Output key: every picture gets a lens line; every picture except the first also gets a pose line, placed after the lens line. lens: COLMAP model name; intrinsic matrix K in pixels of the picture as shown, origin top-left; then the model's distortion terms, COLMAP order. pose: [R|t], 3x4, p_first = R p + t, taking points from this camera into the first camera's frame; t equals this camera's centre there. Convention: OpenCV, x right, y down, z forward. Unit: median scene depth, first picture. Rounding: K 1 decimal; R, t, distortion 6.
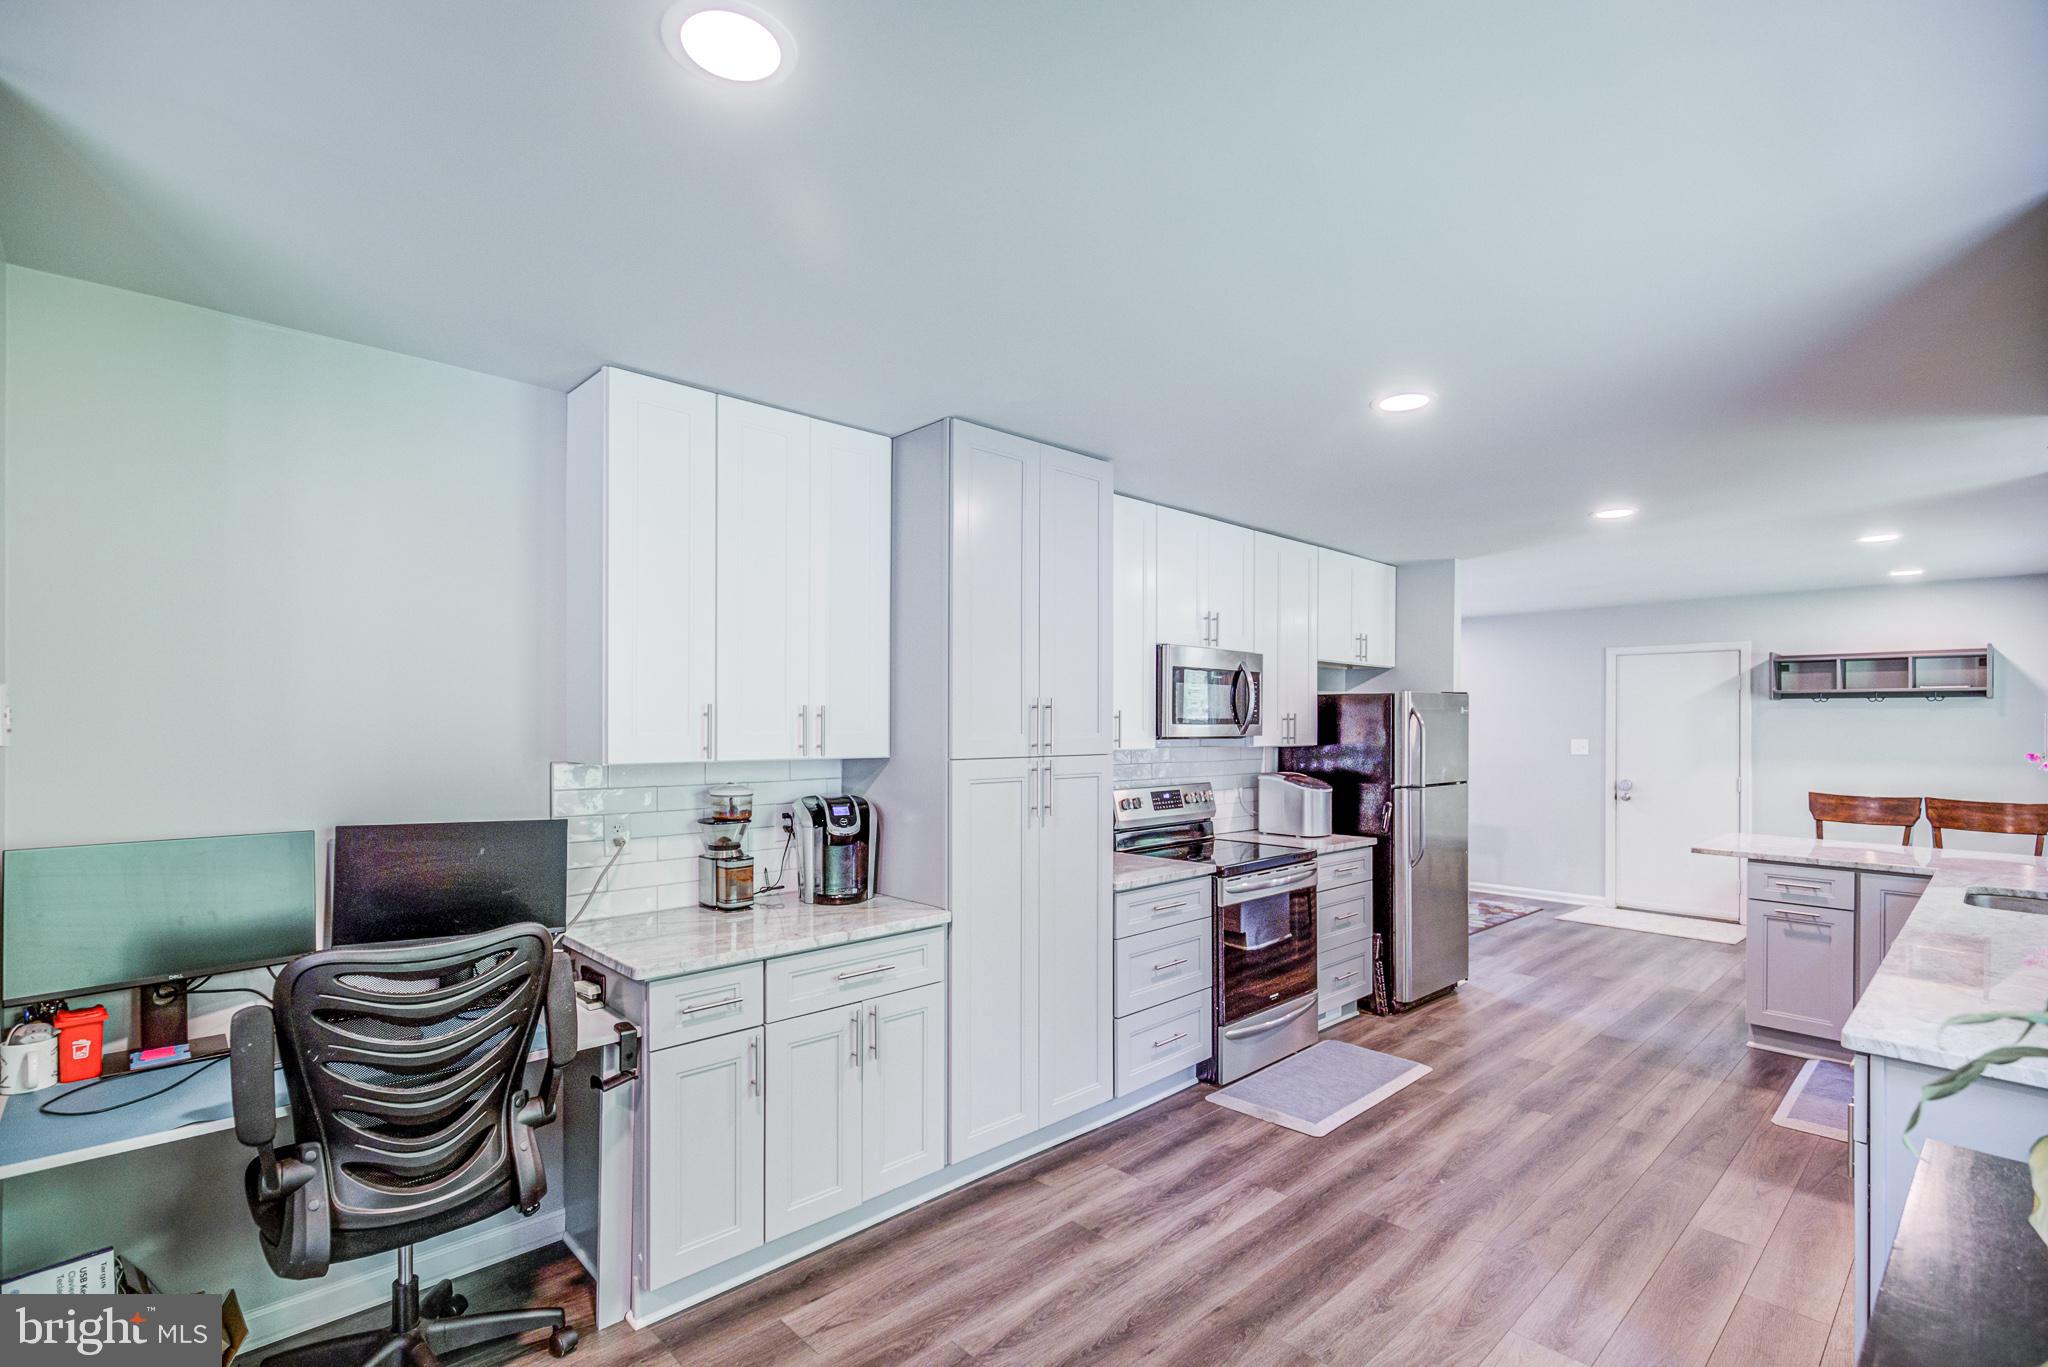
lens RADIAL K [[942.8, 0, 1018.6], [0, 942.8, 715.6], [0, 0, 1]] dist [-0.004918, -0.000607]
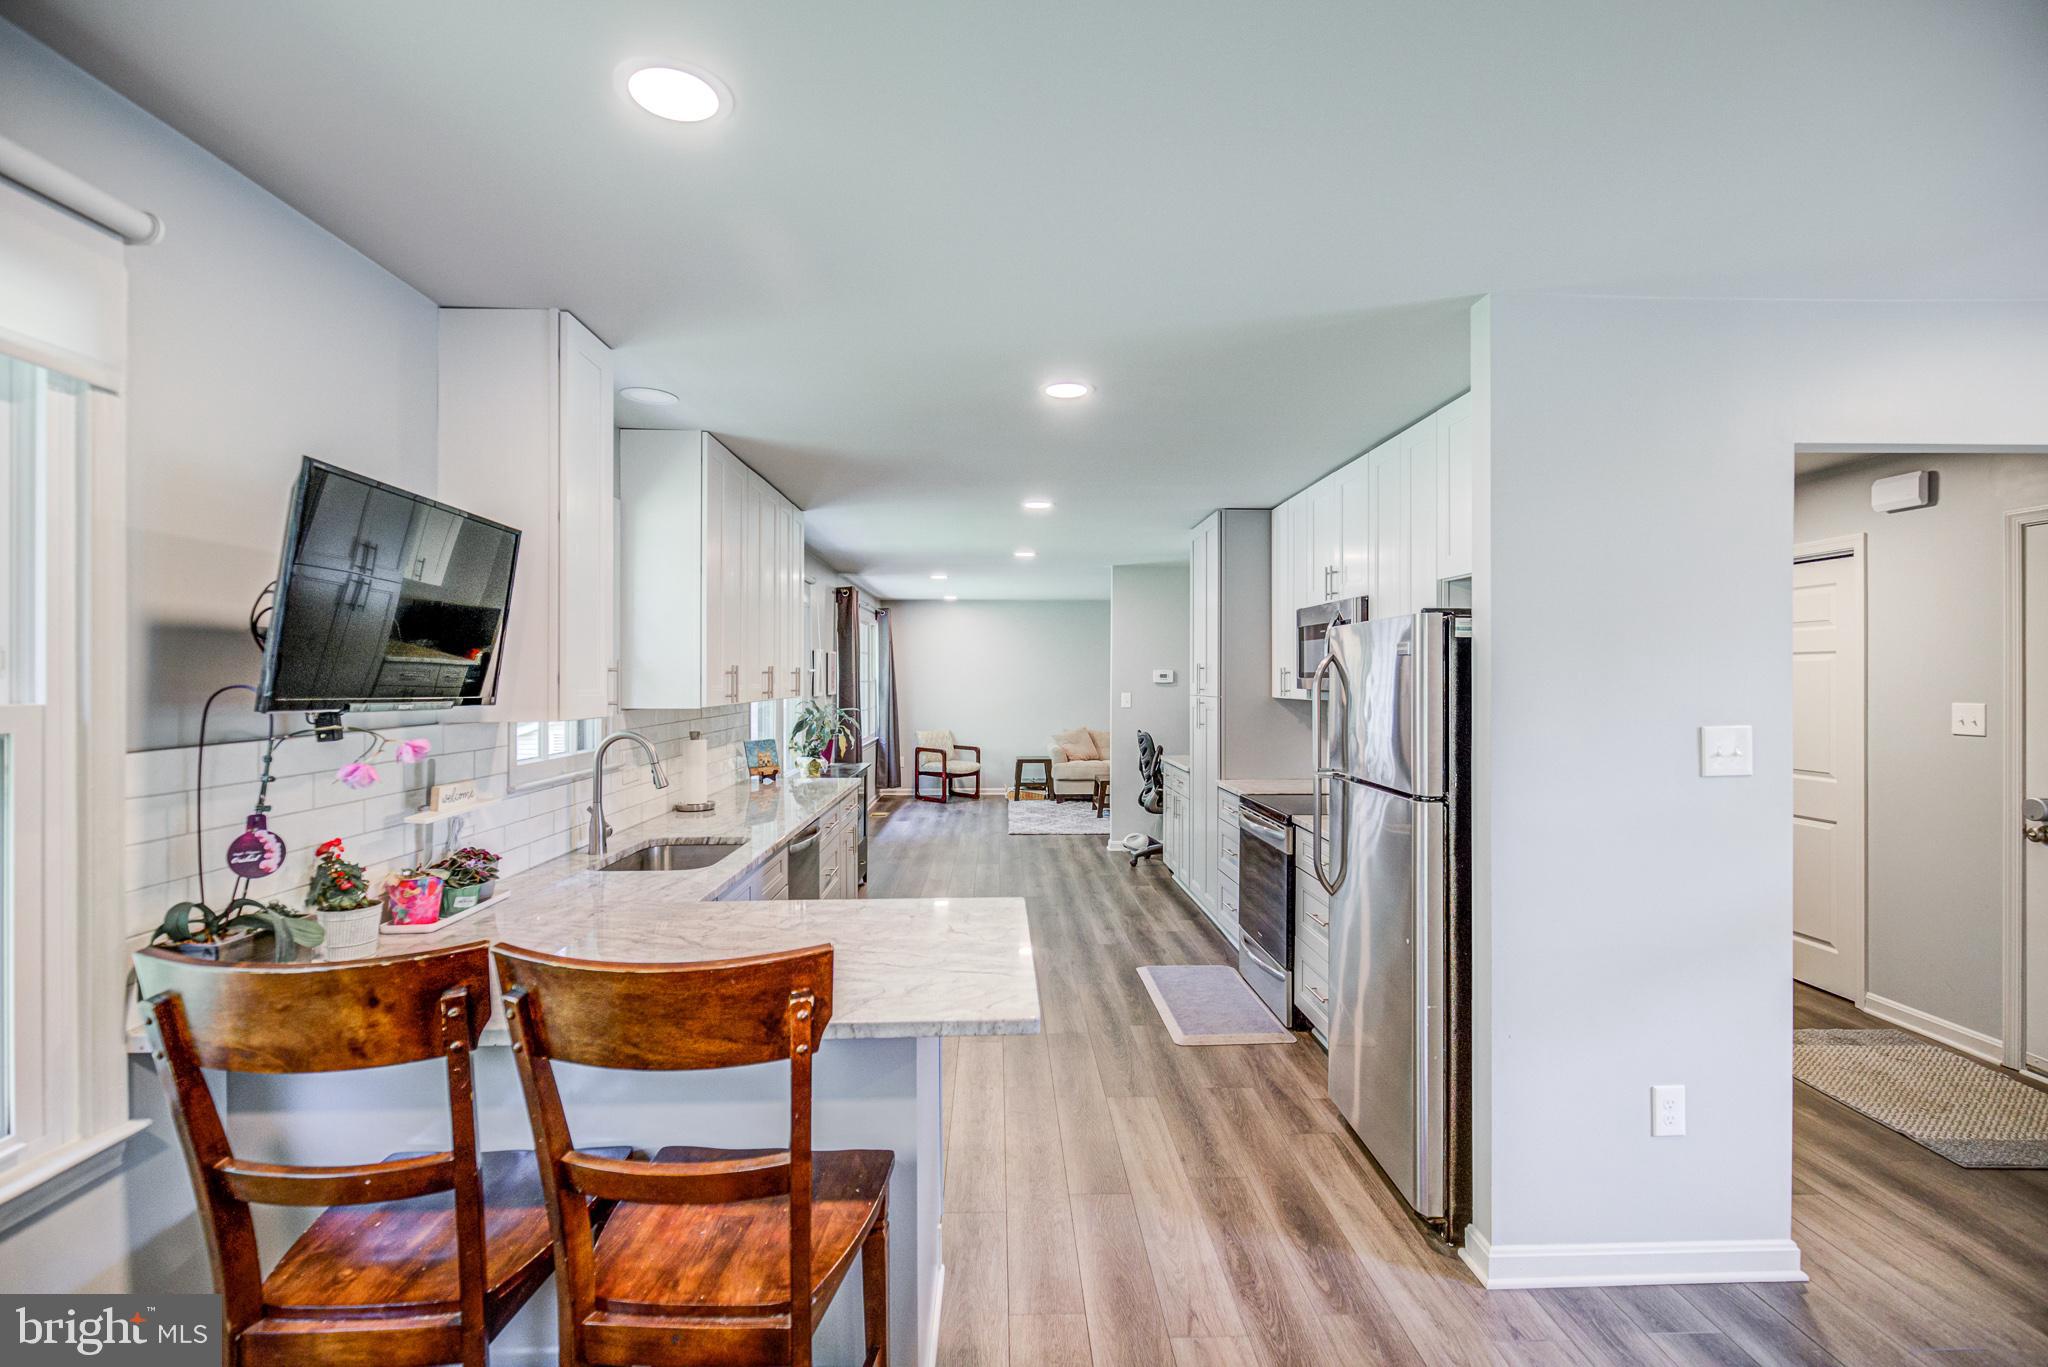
lens RADIAL K [[942.8, 0, 1035.8], [0, 942.8, 673.0], [0, 0, 1]] dist [-0.004918, -0.000607]
pose [[-0.645886, -0.002095, -0.763431, 1.310712], [-0.000523, 0.999997, -0.002301, 0.009858], [0.763434, -0.001087, -0.645885, 1.576517]]
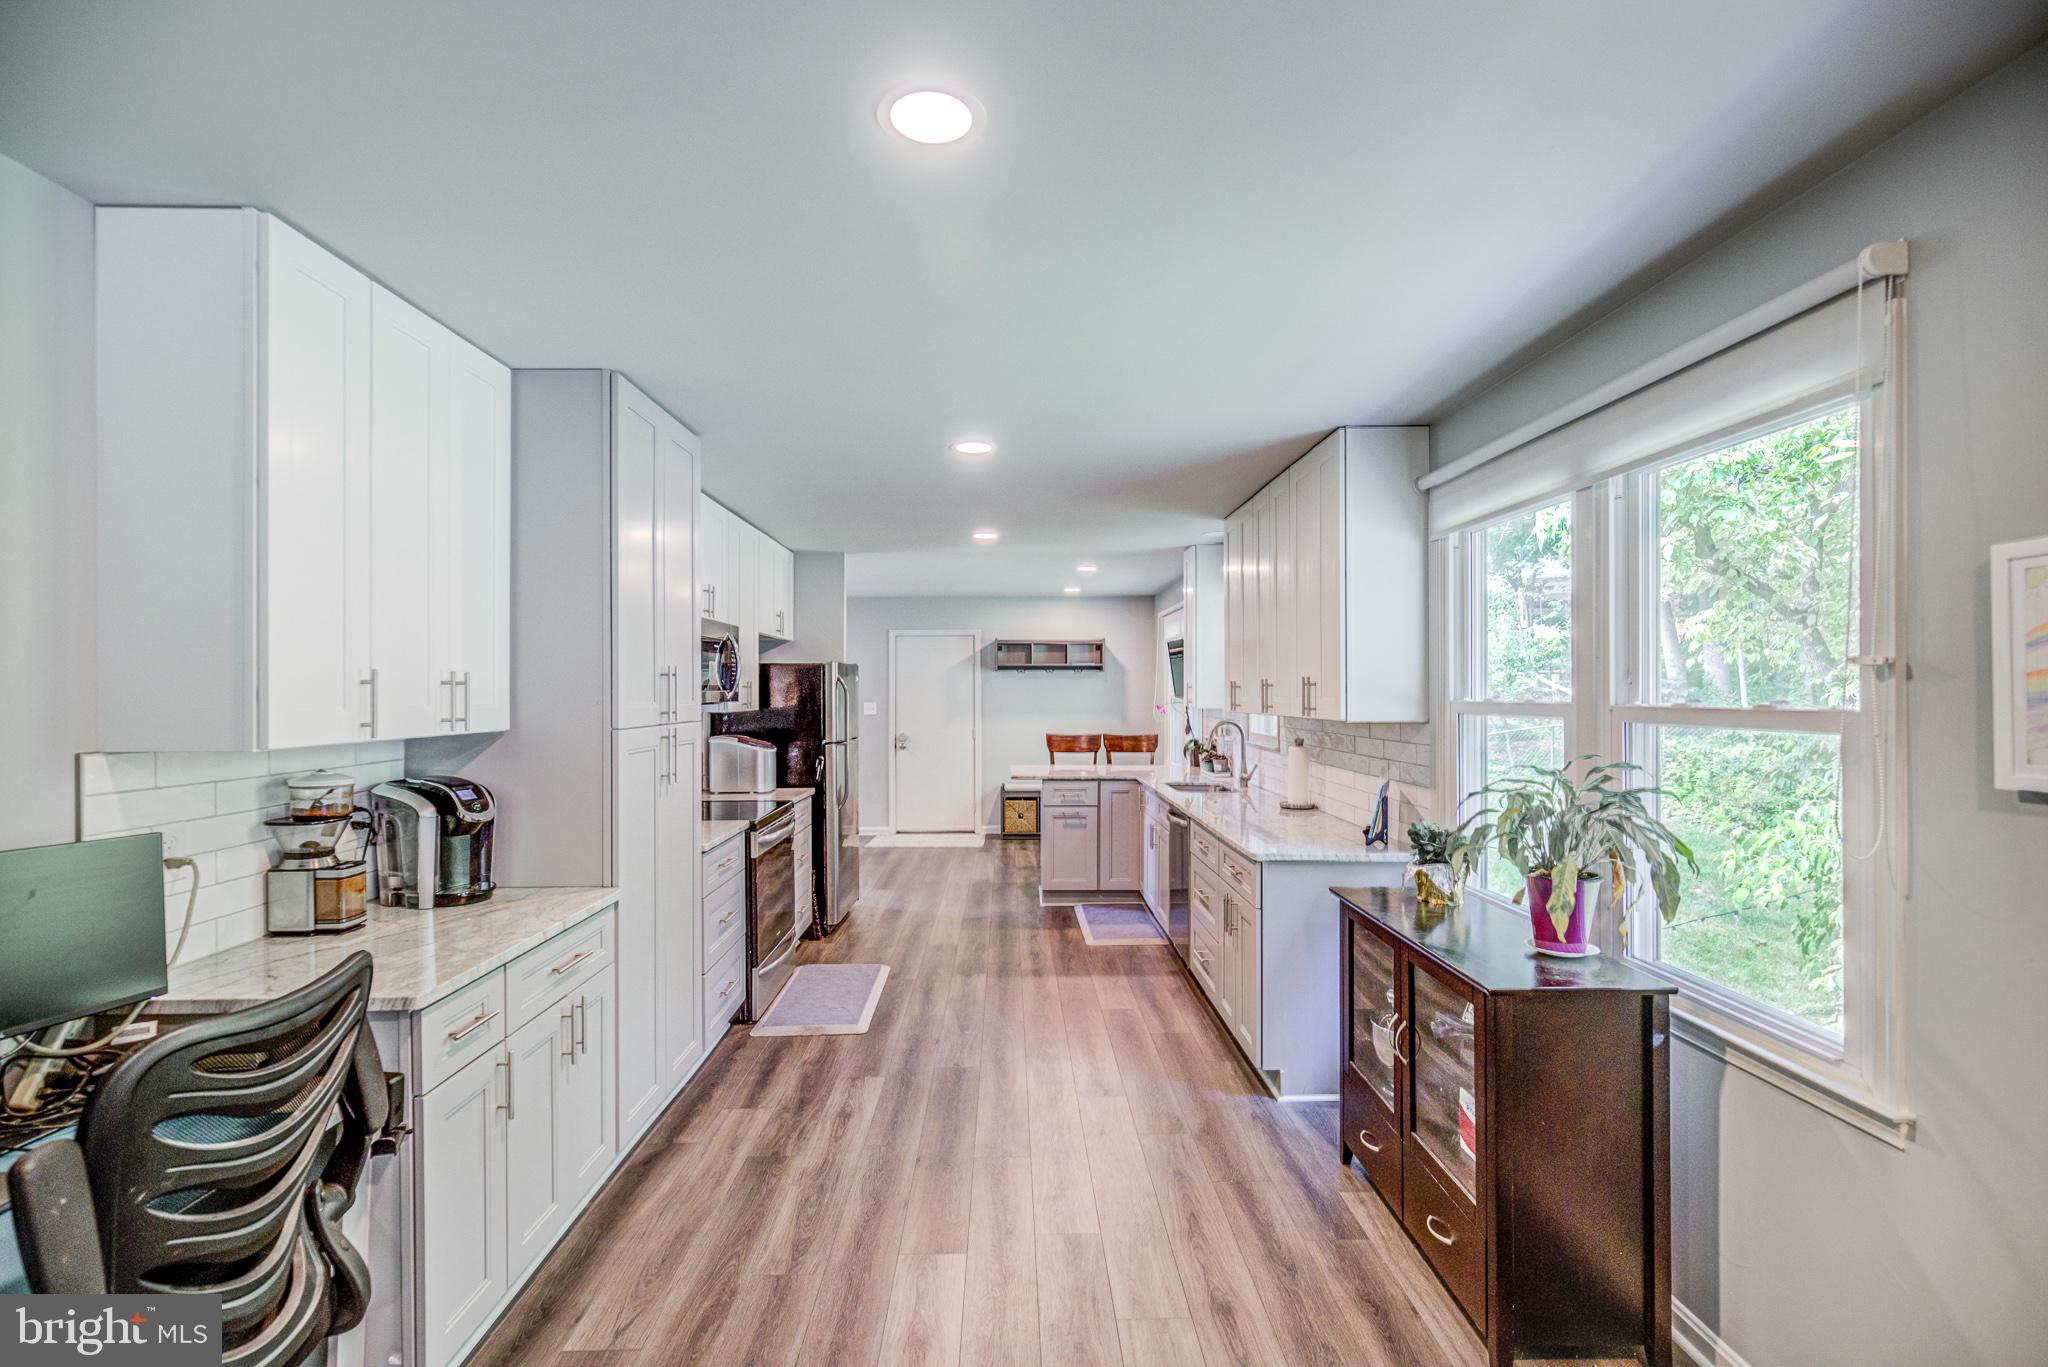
lens RADIAL K [[942.8, 0, 1019.9], [0, 942.8, 684.4], [0, 0, 1]] dist [-0.004918, -0.000607]
pose [[0.666047, -0.003212, 0.745903, -0.392057], [0.003088, 0.999994, 0.001548, 0.001053], [-0.745903, 0.001272, 0.666053, 0.043884]]
